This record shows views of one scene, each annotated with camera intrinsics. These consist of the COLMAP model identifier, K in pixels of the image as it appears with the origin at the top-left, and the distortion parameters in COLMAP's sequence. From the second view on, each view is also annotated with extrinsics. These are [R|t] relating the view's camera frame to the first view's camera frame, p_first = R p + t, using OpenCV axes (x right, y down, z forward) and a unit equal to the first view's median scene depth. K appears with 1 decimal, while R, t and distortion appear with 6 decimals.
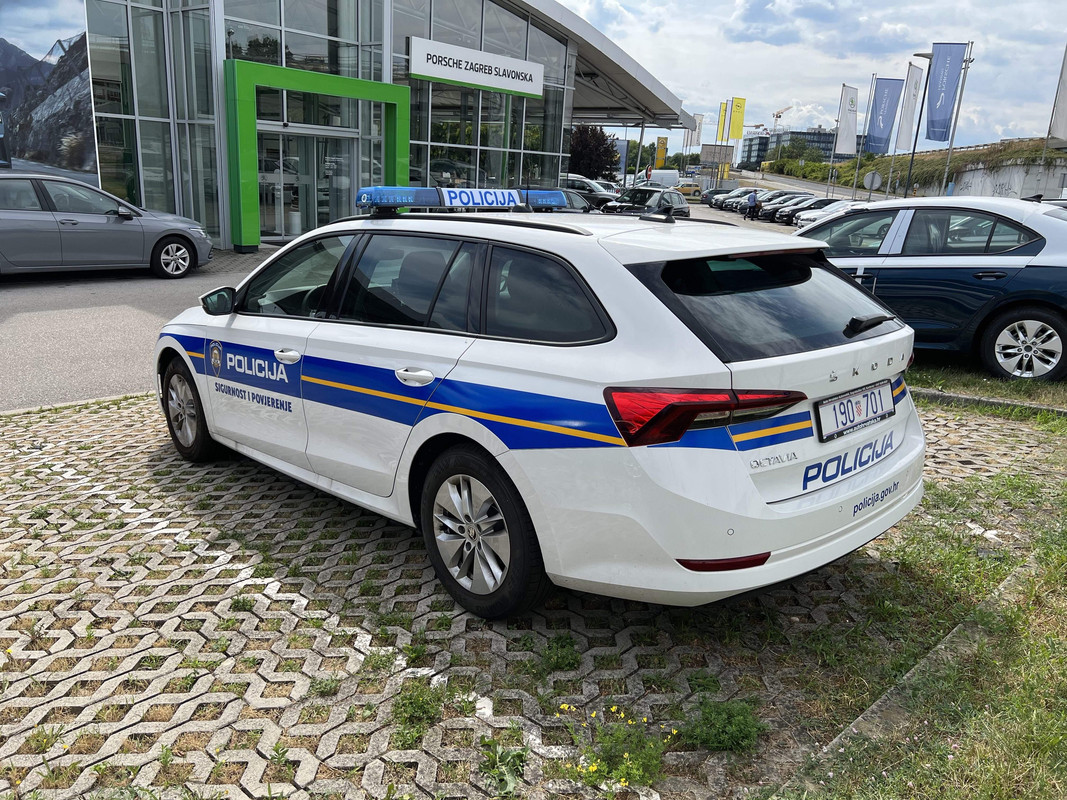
lens RADIAL K [[814.8, 0, 534.7], [0, 814.8, 393.0], [0, 0, 1]] dist [0.044048, -0.052439]
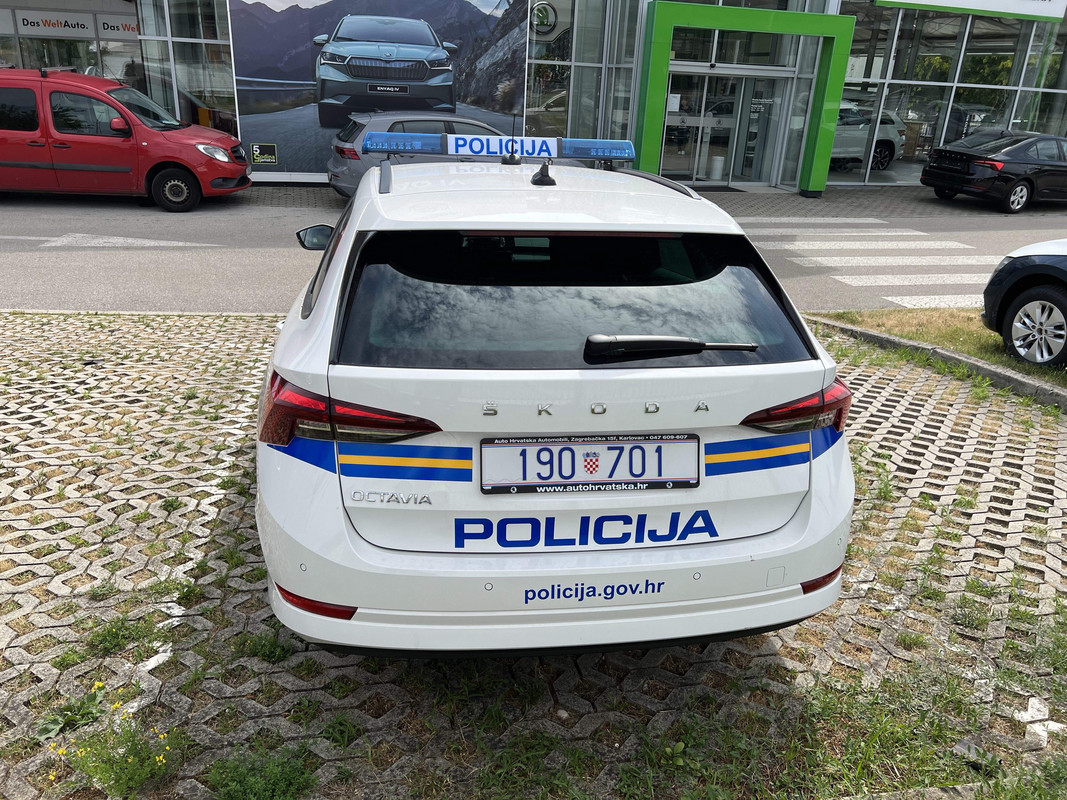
lens RADIAL K [[814.8, 0, 534.7], [0, 814.8, 393.0], [0, 0, 1]] dist [0.044048, -0.052439]
pose [[0.813852, 0.191295, -0.548682, 0.520630], [-0.155742, 0.981520, 0.111192, -0.079269], [0.559812, -0.005041, 0.828604, 0.276578]]
